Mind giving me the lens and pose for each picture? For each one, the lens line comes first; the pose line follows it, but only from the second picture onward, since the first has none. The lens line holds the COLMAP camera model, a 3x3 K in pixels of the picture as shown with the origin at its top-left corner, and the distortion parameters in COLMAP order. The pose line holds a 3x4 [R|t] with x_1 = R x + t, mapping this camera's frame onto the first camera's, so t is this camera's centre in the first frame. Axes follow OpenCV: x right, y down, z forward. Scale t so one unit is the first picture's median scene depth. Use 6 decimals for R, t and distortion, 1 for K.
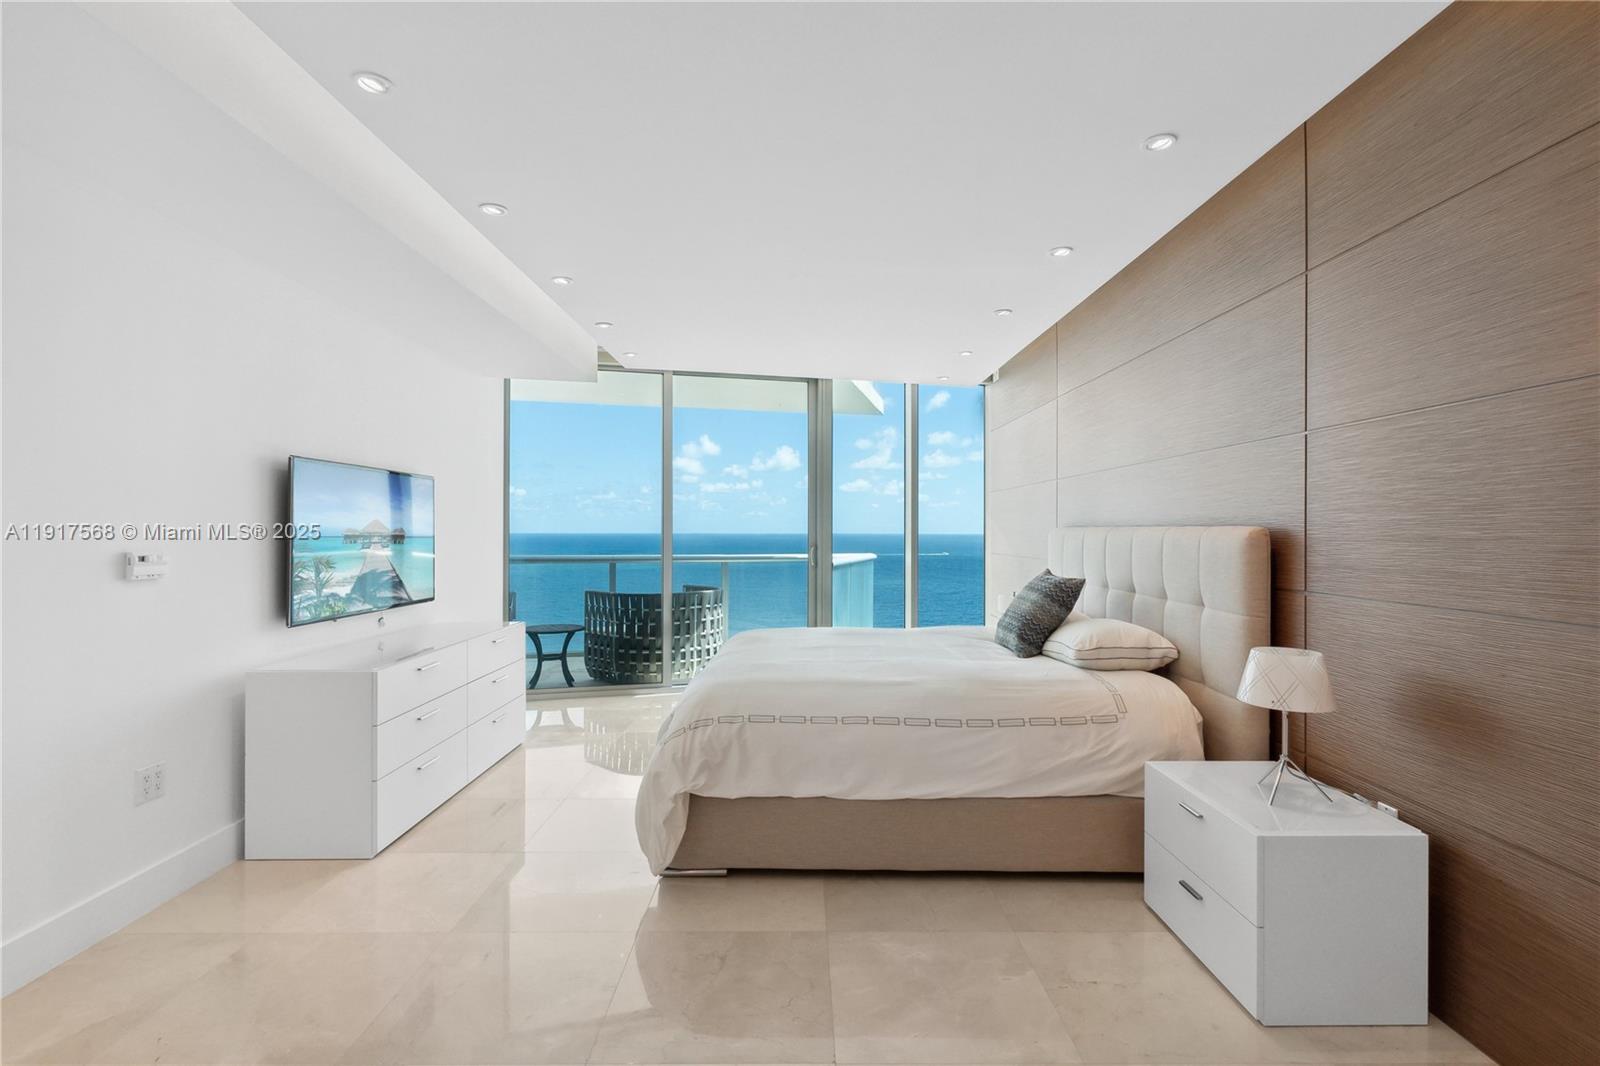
lens RADIAL K [[760.9, 0, 805.2], [0, 760.9, 527.9], [0, 0, 1]] dist [-0.000726, -0.001054]
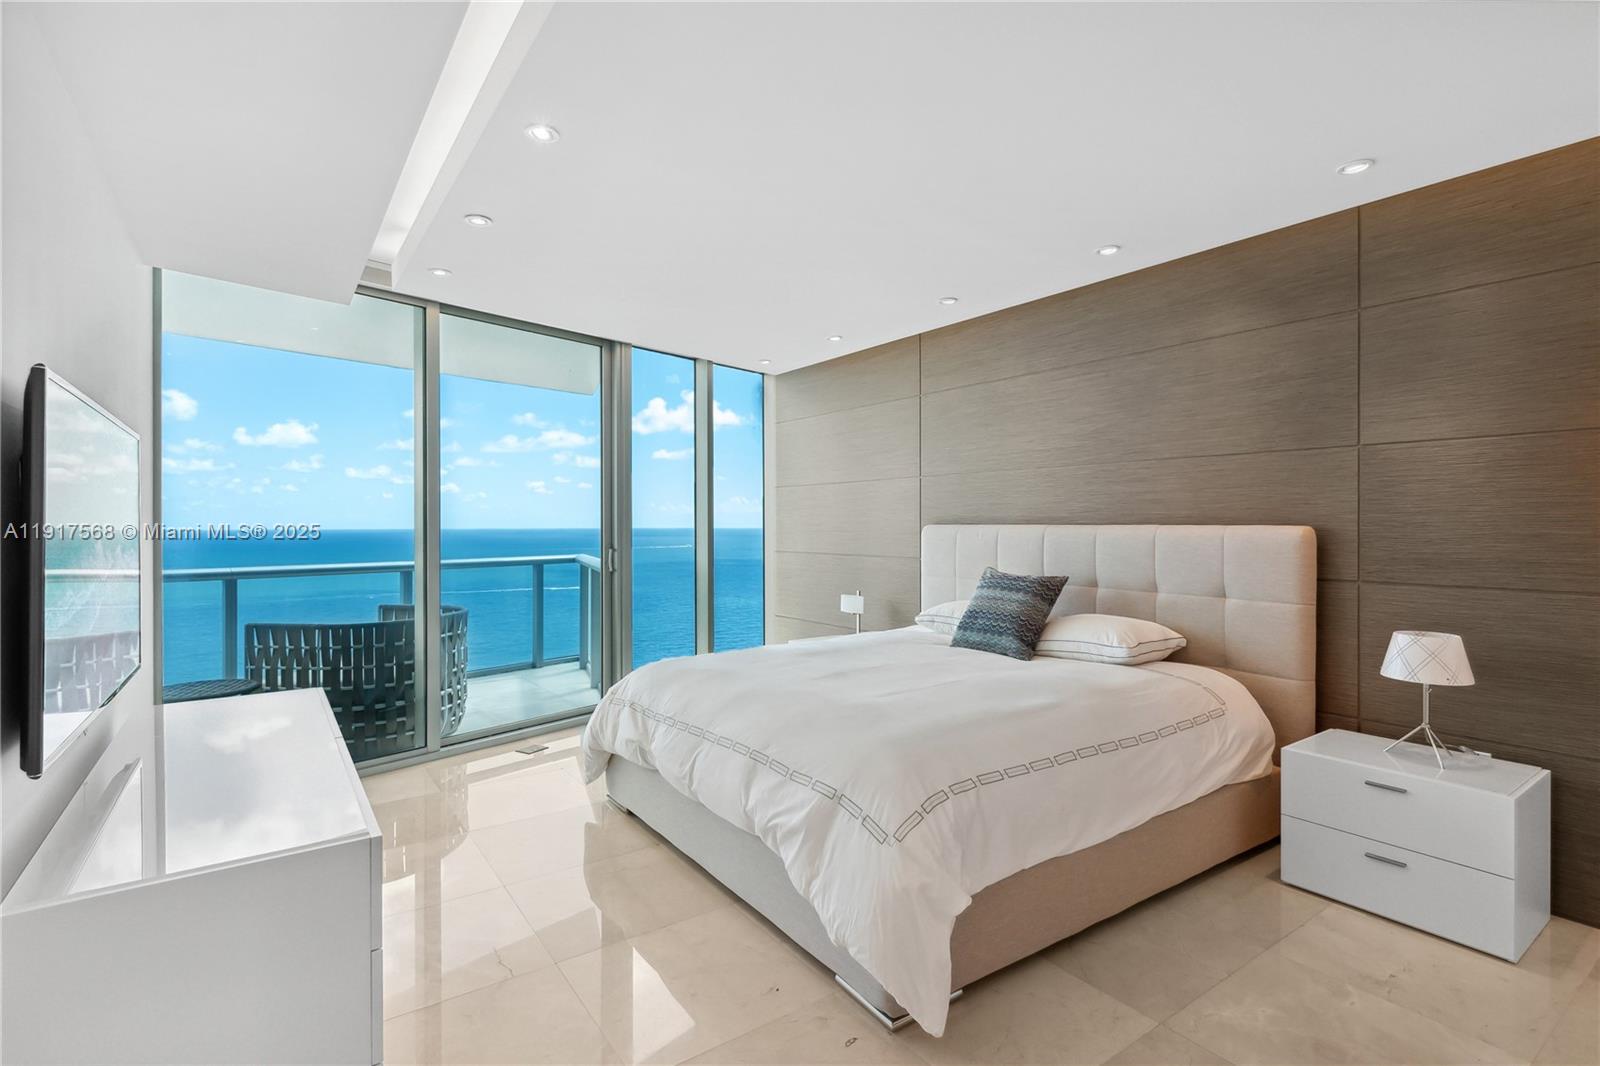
lens RADIAL K [[760.9, 0, 805.2], [0, 760.9, 527.9], [0, 0, 1]] dist [-0.000726, -0.001054]
pose [[0.821388, -0.007620, 0.570319, -0.434591], [0.003755, 0.999961, 0.007951, -0.005975], [-0.570357, -0.004389, 0.821385, 0.318687]]
